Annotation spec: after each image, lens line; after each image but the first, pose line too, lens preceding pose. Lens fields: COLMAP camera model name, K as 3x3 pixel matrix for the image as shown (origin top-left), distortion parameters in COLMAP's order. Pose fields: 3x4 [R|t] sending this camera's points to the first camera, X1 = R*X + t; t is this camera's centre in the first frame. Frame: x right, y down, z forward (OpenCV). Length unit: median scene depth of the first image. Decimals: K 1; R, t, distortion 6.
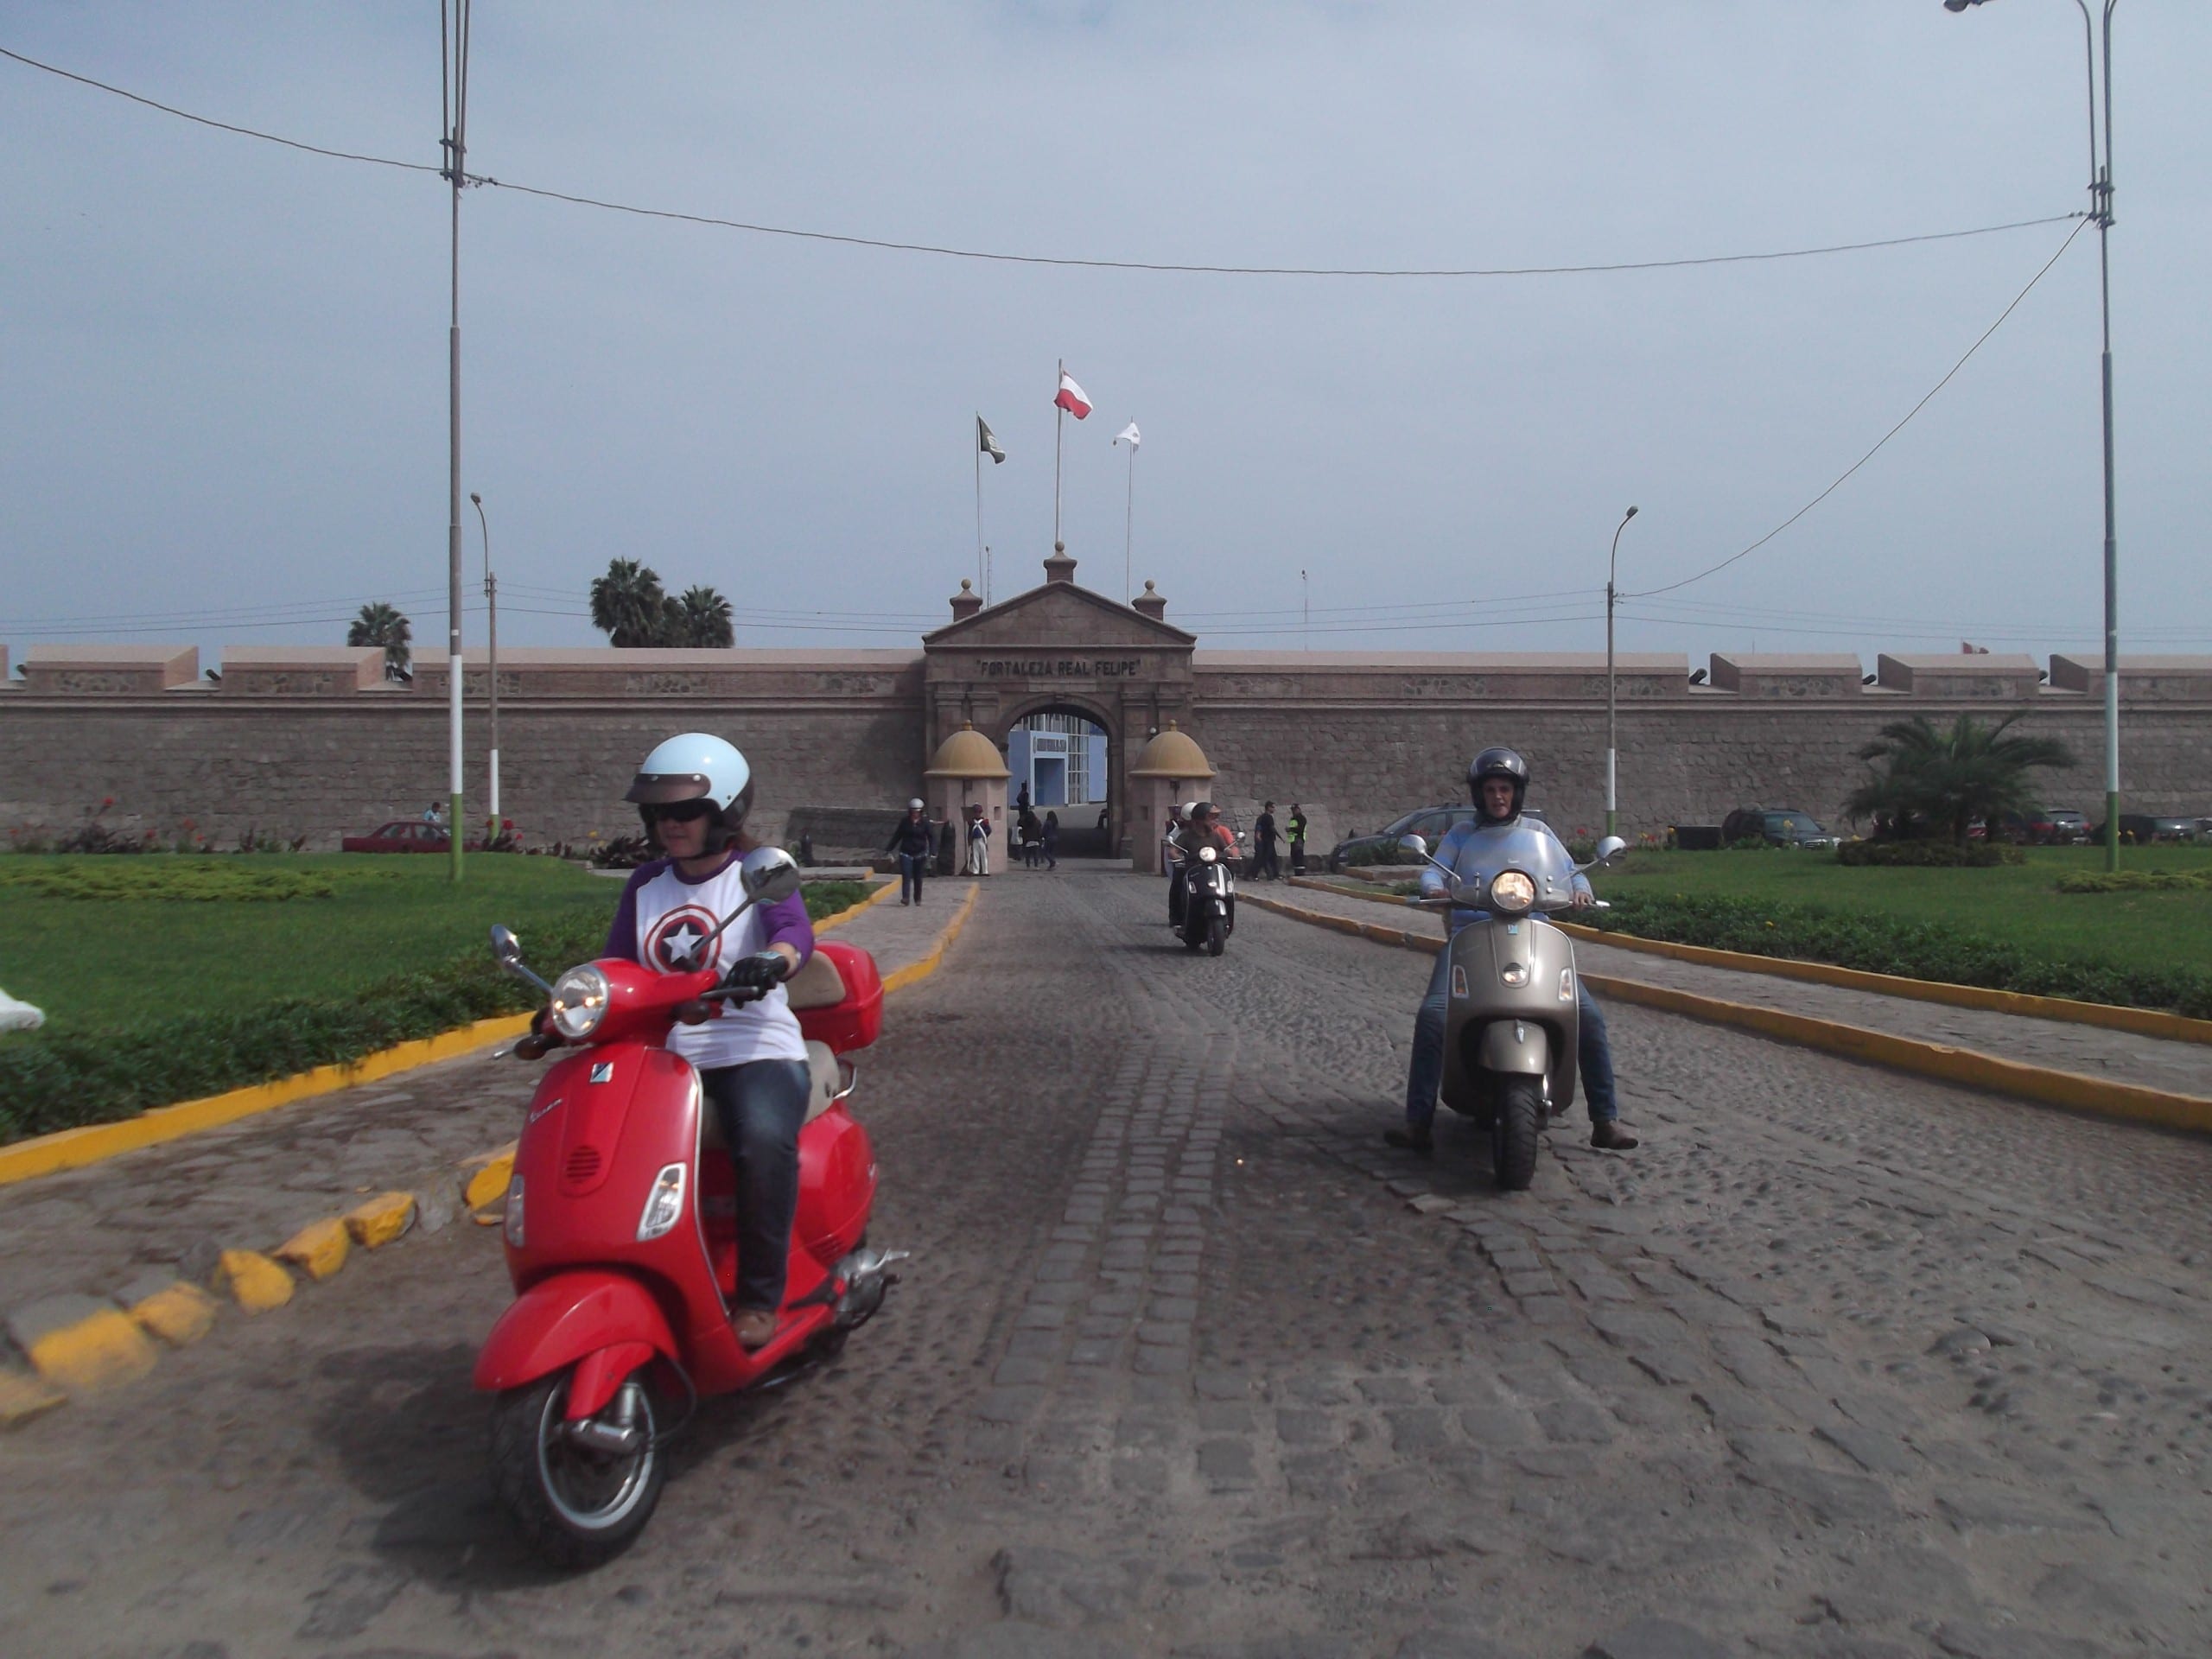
lens RADIAL K [[1863.7, 0, 1108.4], [0, 1863.7, 820.1], [0, 0, 1]] dist [-0.021192, 0.048054]
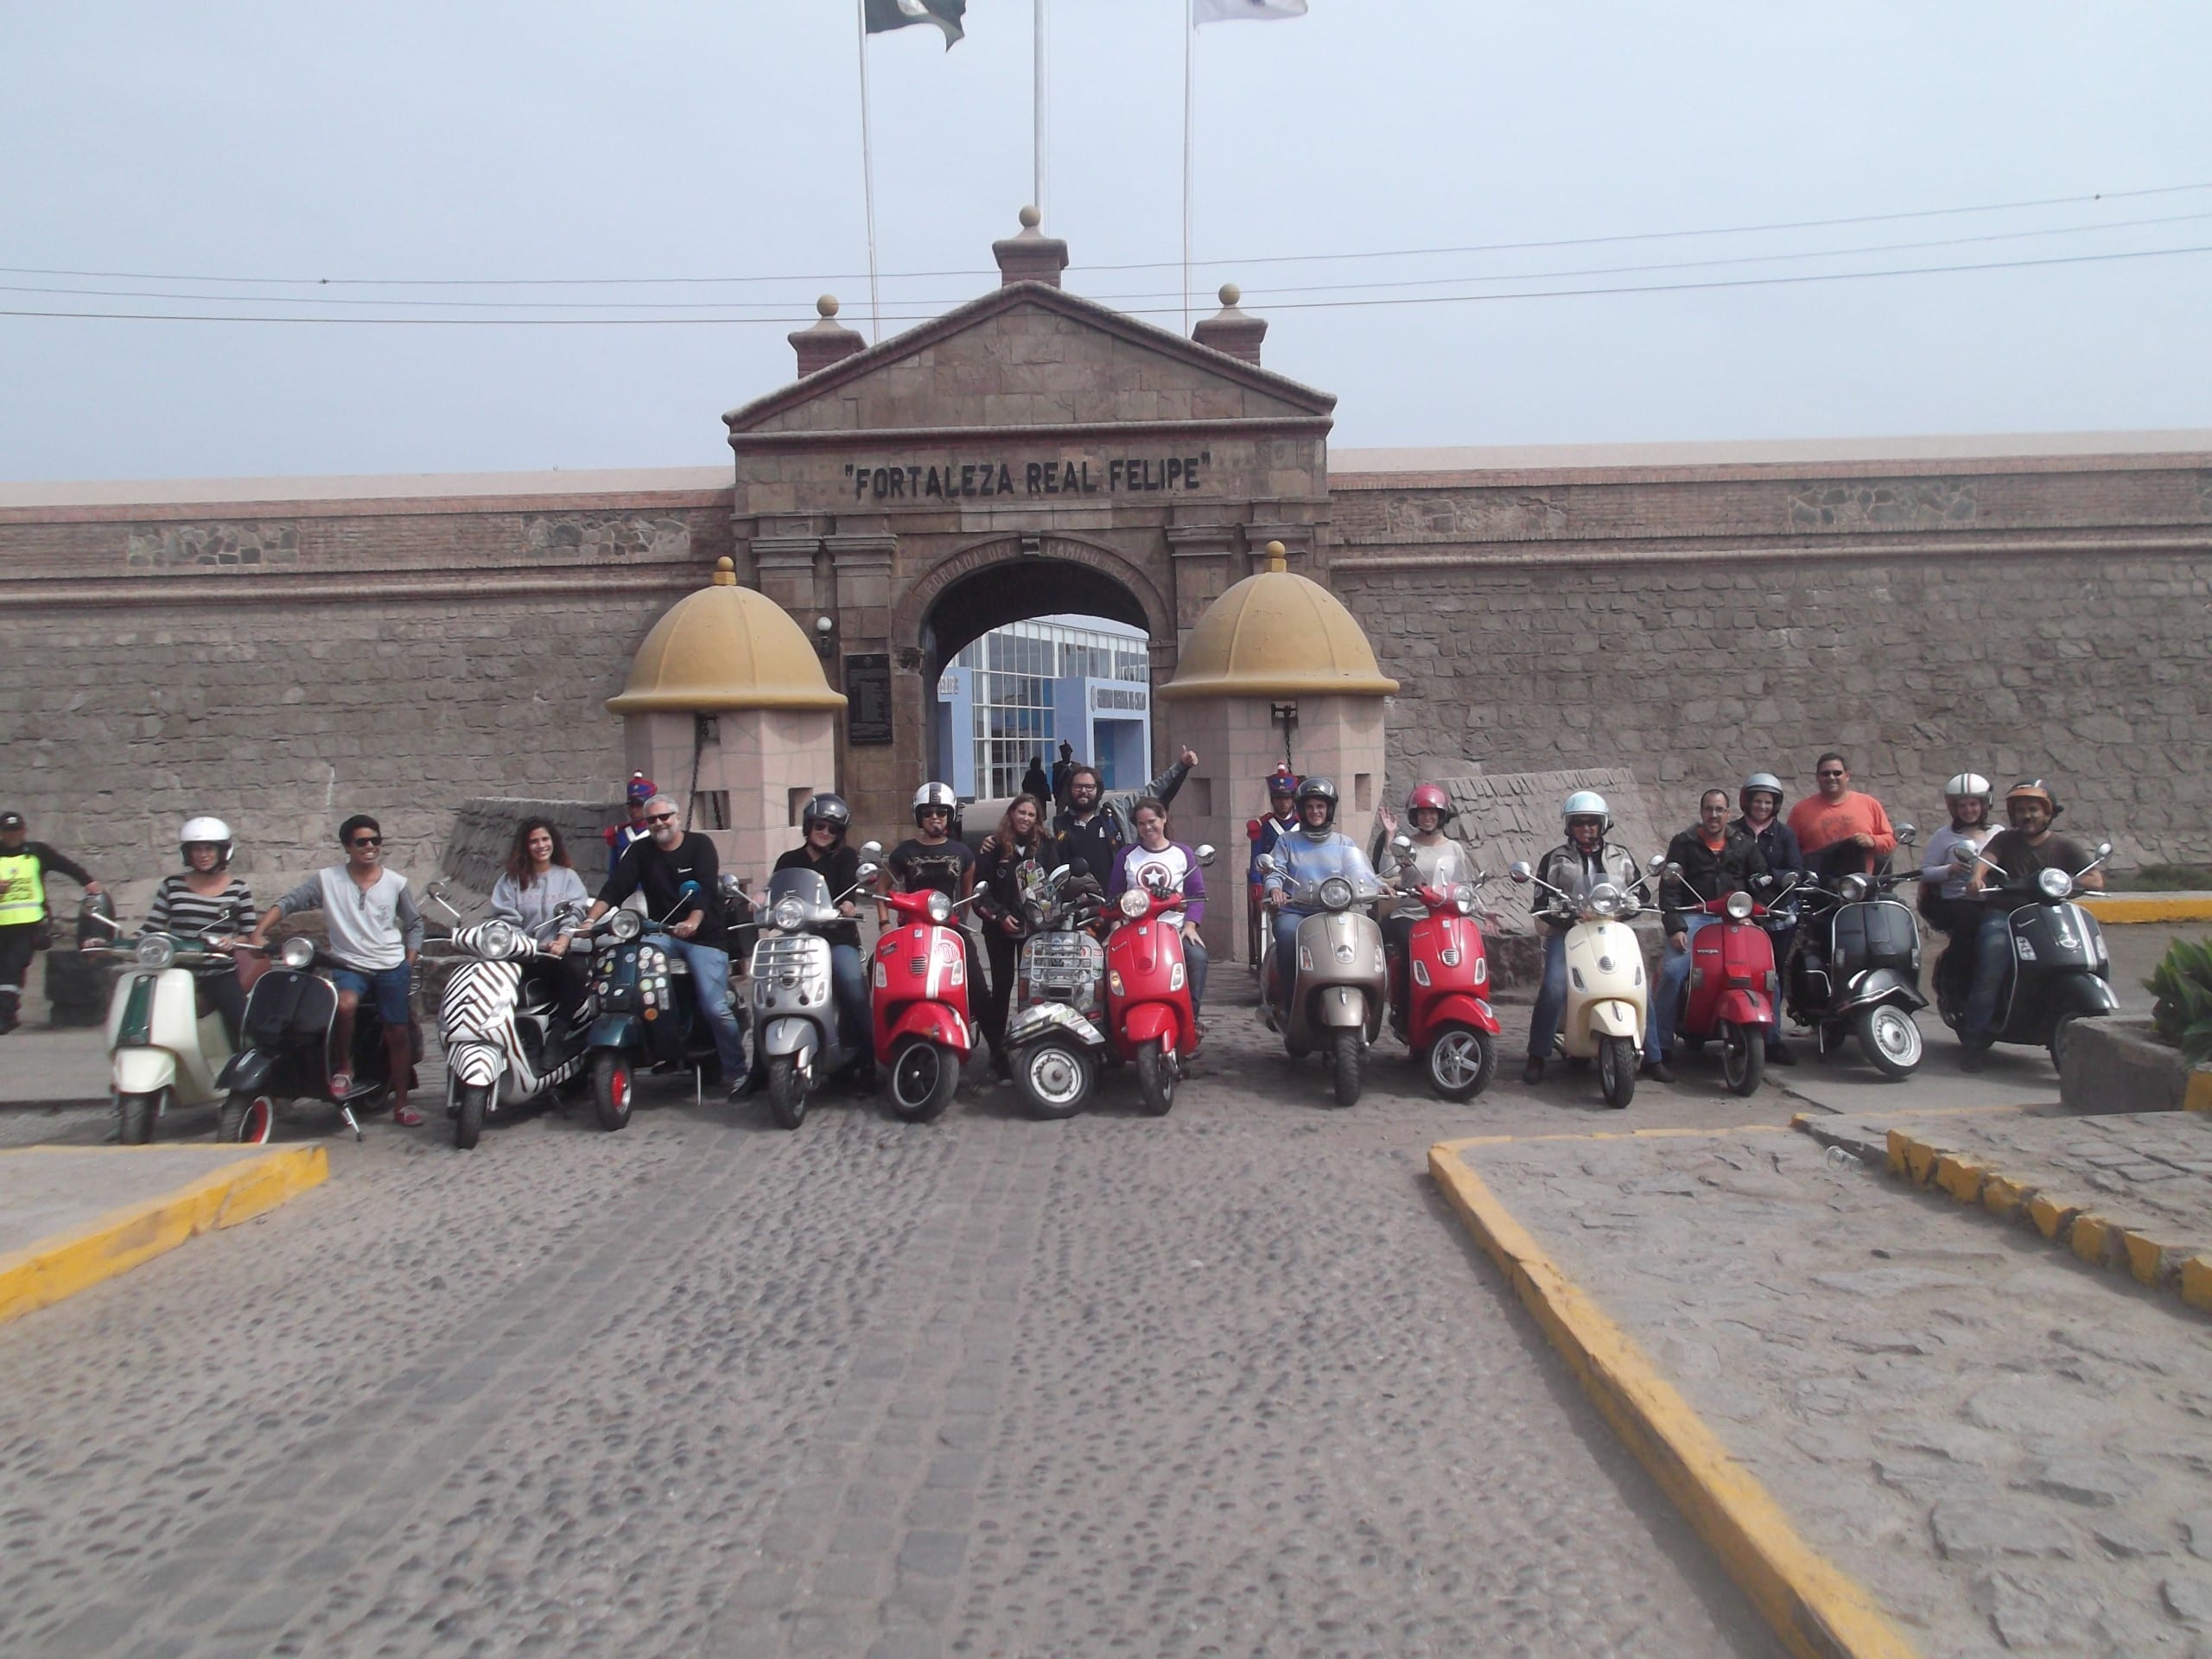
lens RADIAL K [[1863.7, 0, 1106.8], [0, 1863.7, 824.1], [0, 0, 1]] dist [-0.021192, 0.048054]
pose [[0.996875, -0.021057, -0.076141, 0.024250], [0.021799, 0.999722, 0.008931, -0.001626], [0.075932, -0.010563, 0.997057, 0.544480]]
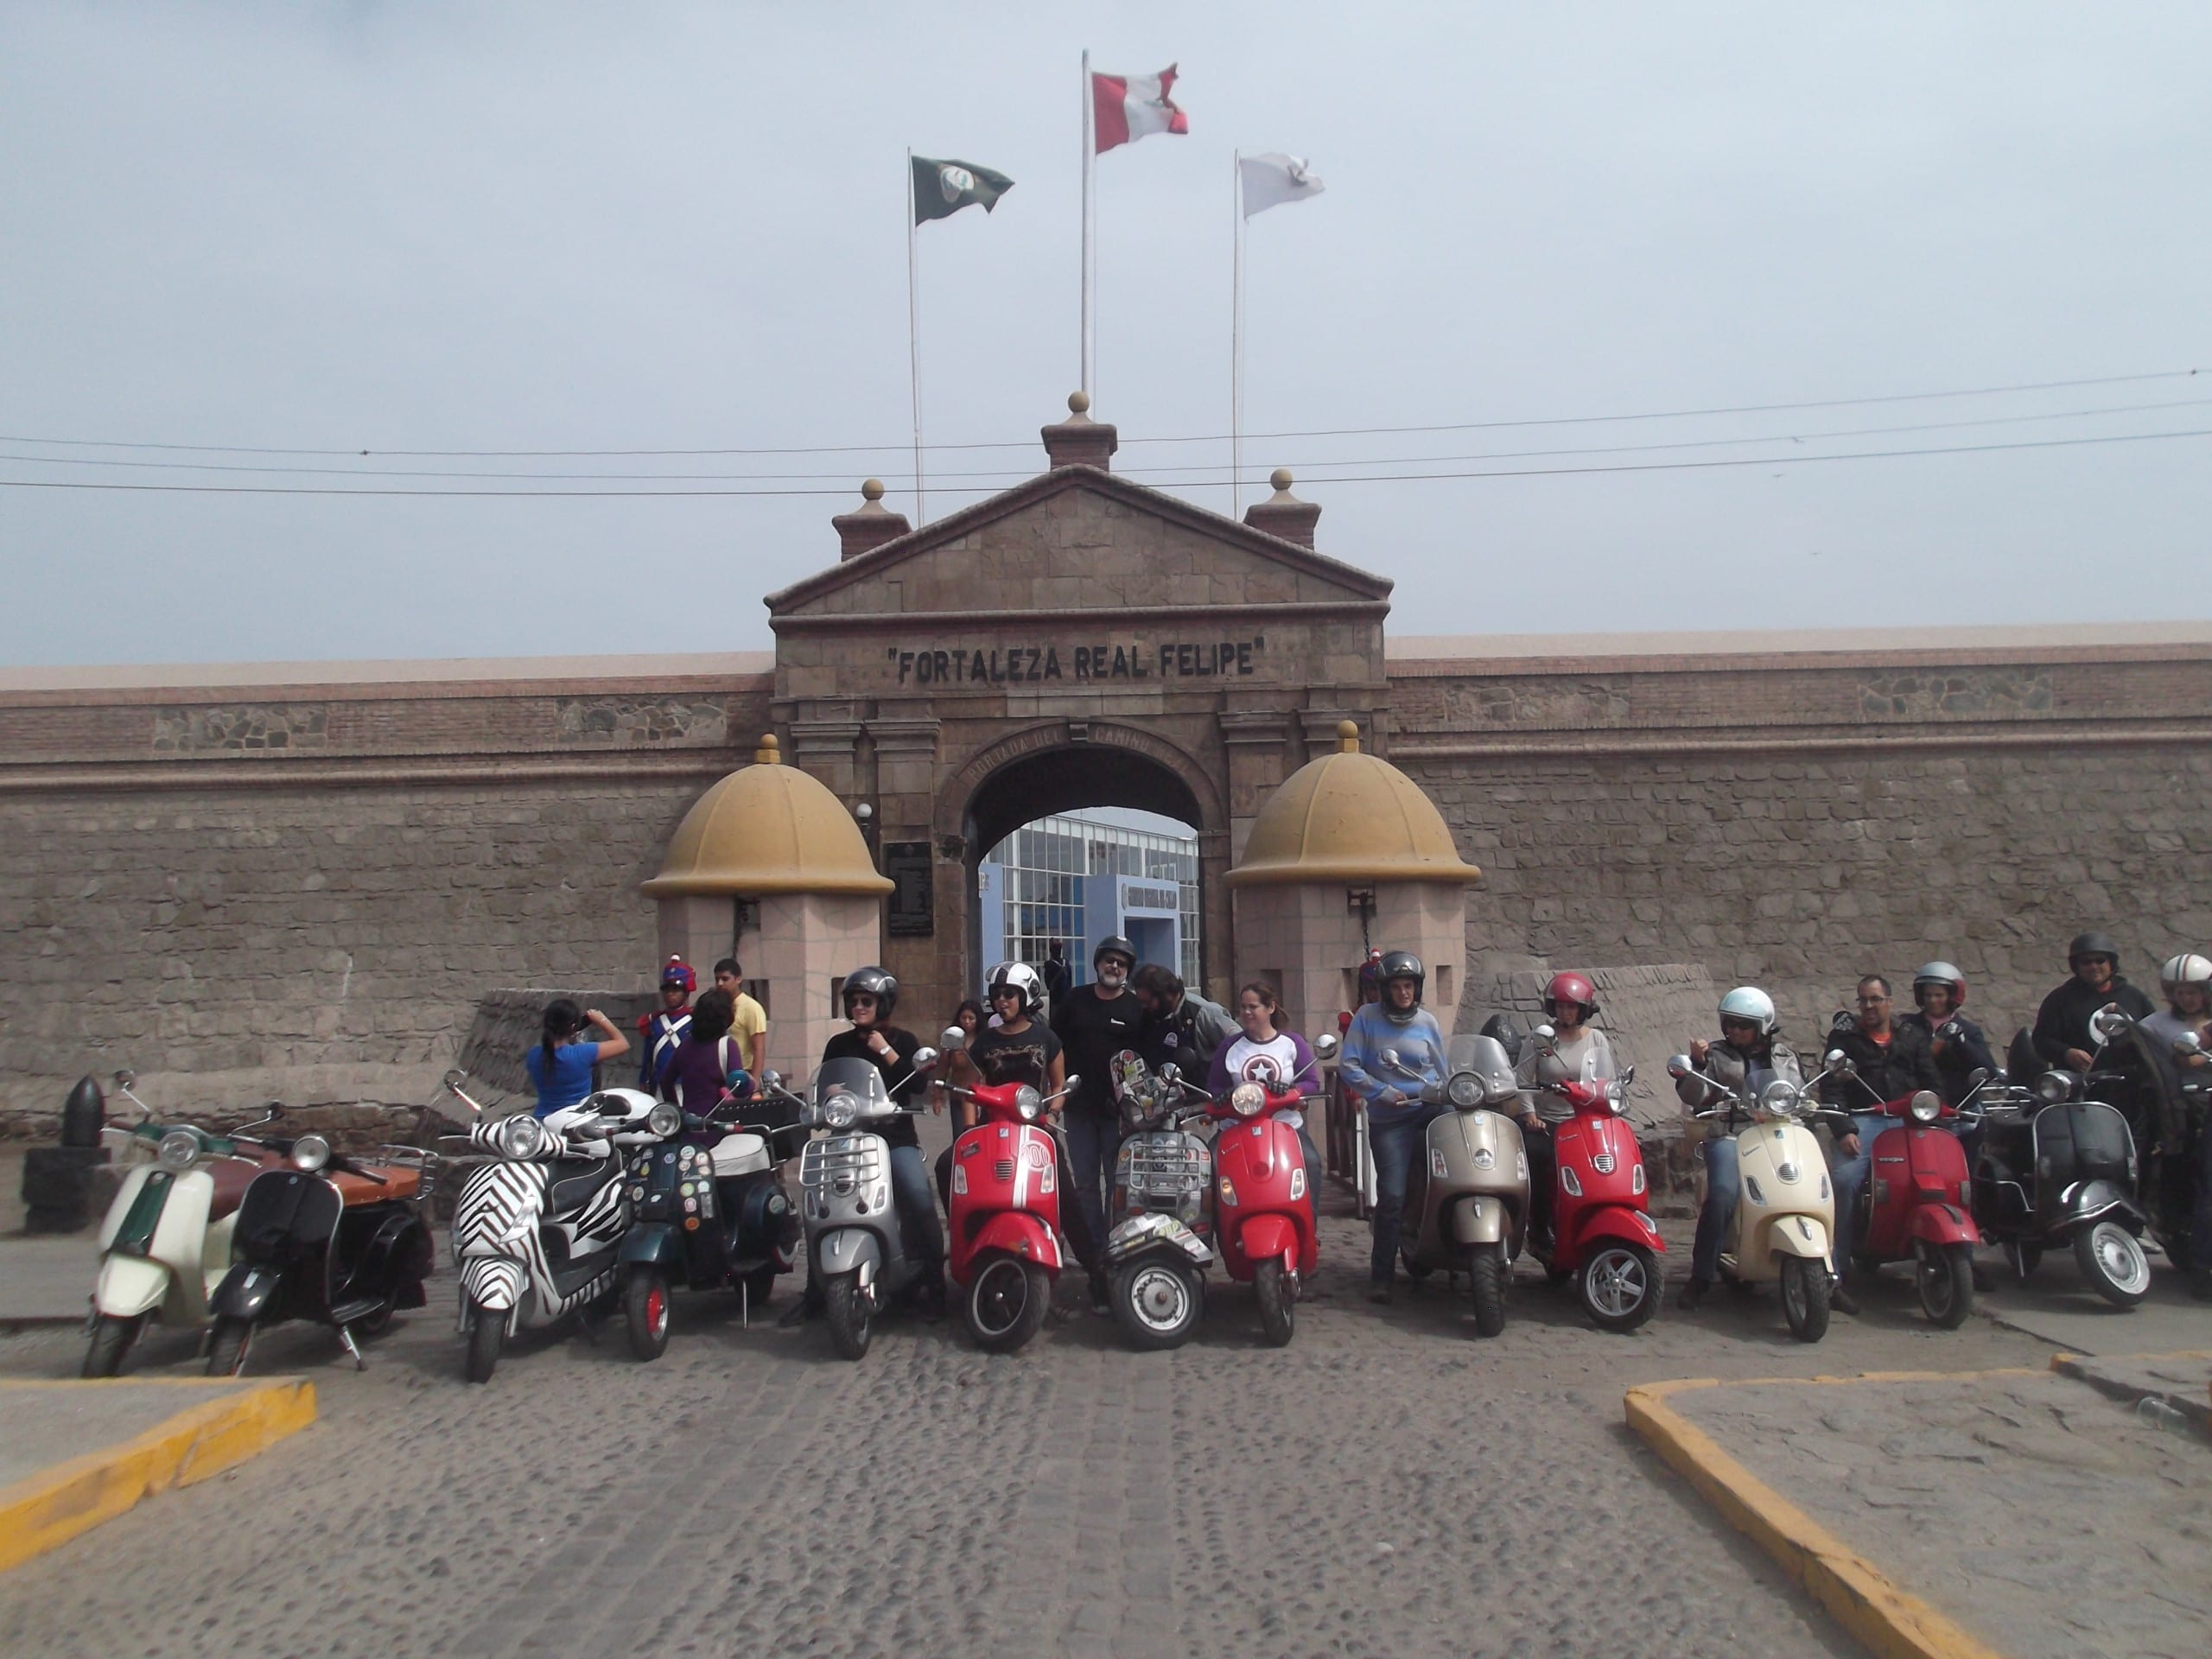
lens RADIAL K [[1863.7, 0, 1105.9], [0, 1863.7, 833.2], [0, 0, 1]] dist [-0.021192, 0.048054]
pose [[0.996125, -0.024575, -0.084440, 0.015852], [0.016532, 0.995372, -0.094665, -0.000172], [0.086375, 0.092902, 0.991922, 0.562329]]
